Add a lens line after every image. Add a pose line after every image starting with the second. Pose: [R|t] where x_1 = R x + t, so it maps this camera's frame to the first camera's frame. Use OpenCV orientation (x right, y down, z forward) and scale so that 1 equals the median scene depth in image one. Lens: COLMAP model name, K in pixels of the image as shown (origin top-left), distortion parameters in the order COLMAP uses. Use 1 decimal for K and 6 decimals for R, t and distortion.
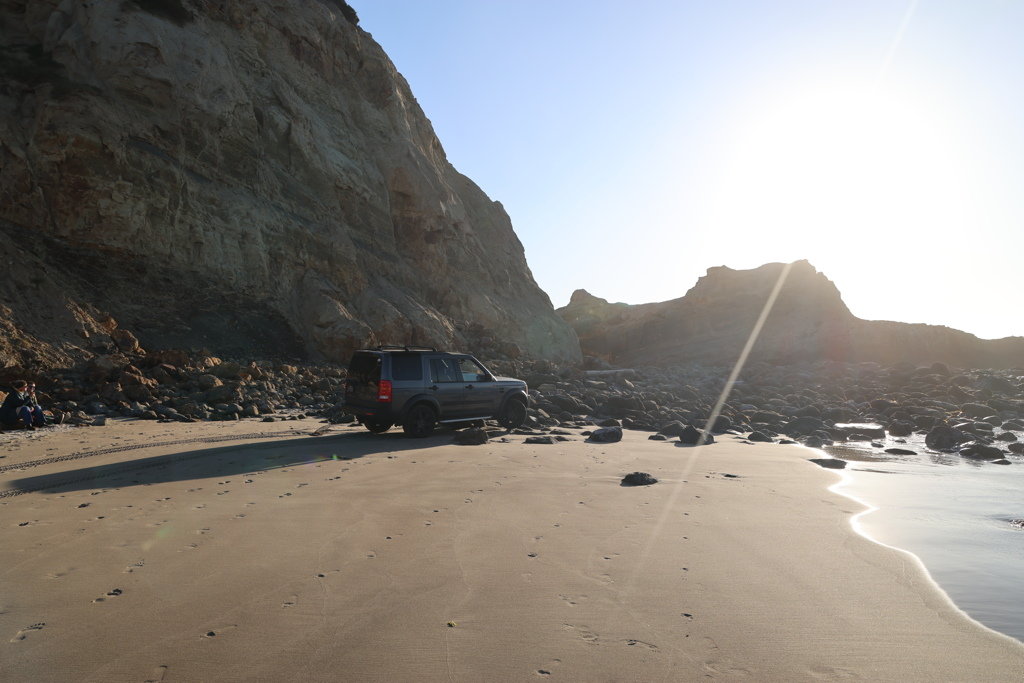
lens RADIAL K [[698.5, 0, 514.1], [0, 698.5, 348.4], [0, 0, 1]] dist [-0.115838, 0.096342]
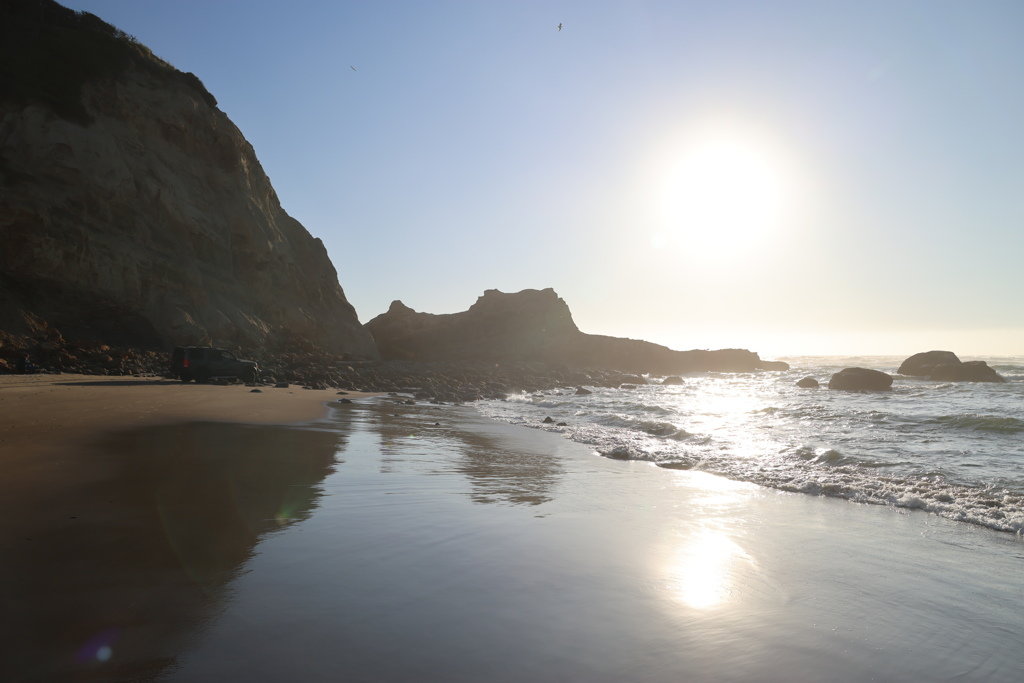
lens RADIAL K [[698.1, 0, 511.4], [0, 698.1, 344.9], [0, 0, 1]] dist [-0.114970, 0.097448]
pose [[0.986944, 0.039002, 0.156273, 0.233630], [-0.039059, 0.999233, -0.002703, -0.017476], [-0.156258, -0.003436, 0.987710, -0.645868]]
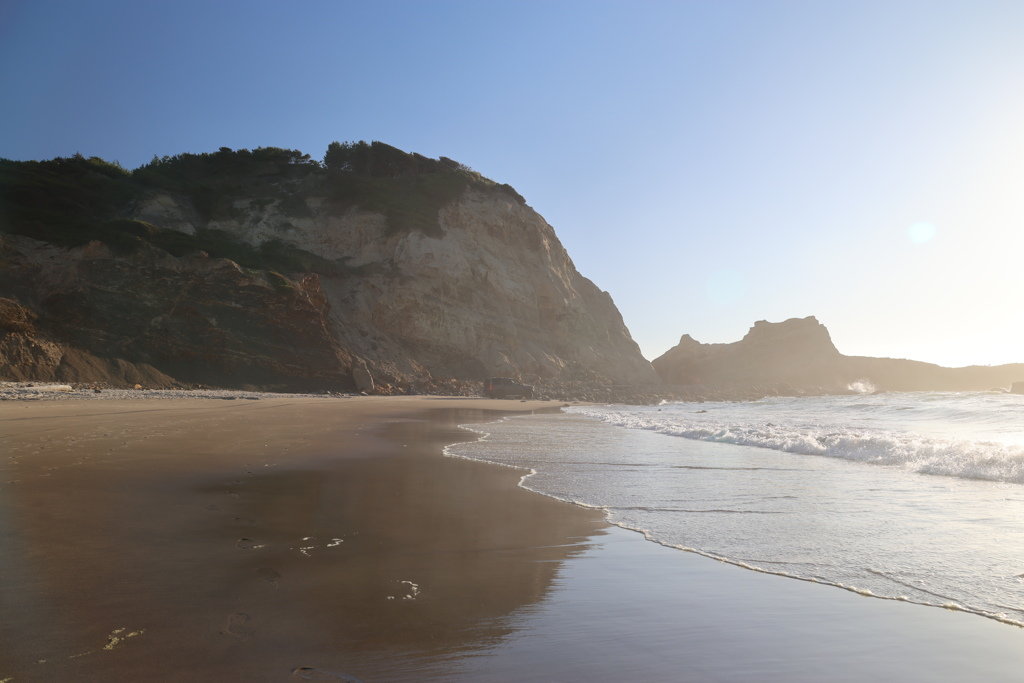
lens RADIAL K [[725.0, 0, 512.6], [0, 725.0, 340.9], [0, 0, 1]] dist [-0.107534, 0.100813]
pose [[0.942710, -0.012100, -0.333394, 0.570237], [-0.001454, 0.999184, -0.040375, -0.017278], [0.333610, 0.038547, 0.941923, -1.258685]]
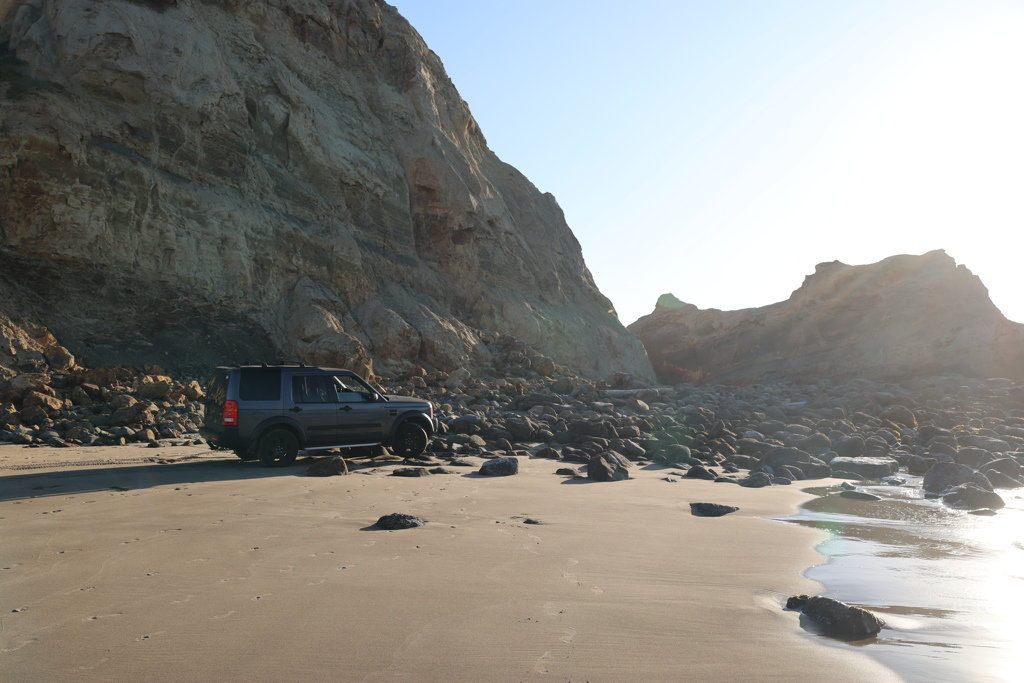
lens RADIAL K [[808.2, 0, 509.9], [0, 808.2, 345.1], [0, 0, 1]] dist [-0.080511, 0.105780]
pose [[0.987767, -0.010806, -0.155561, 0.128899], [0.006940, 0.999654, -0.025376, 0.001773], [0.155782, 0.023986, 0.987500, 0.024056]]
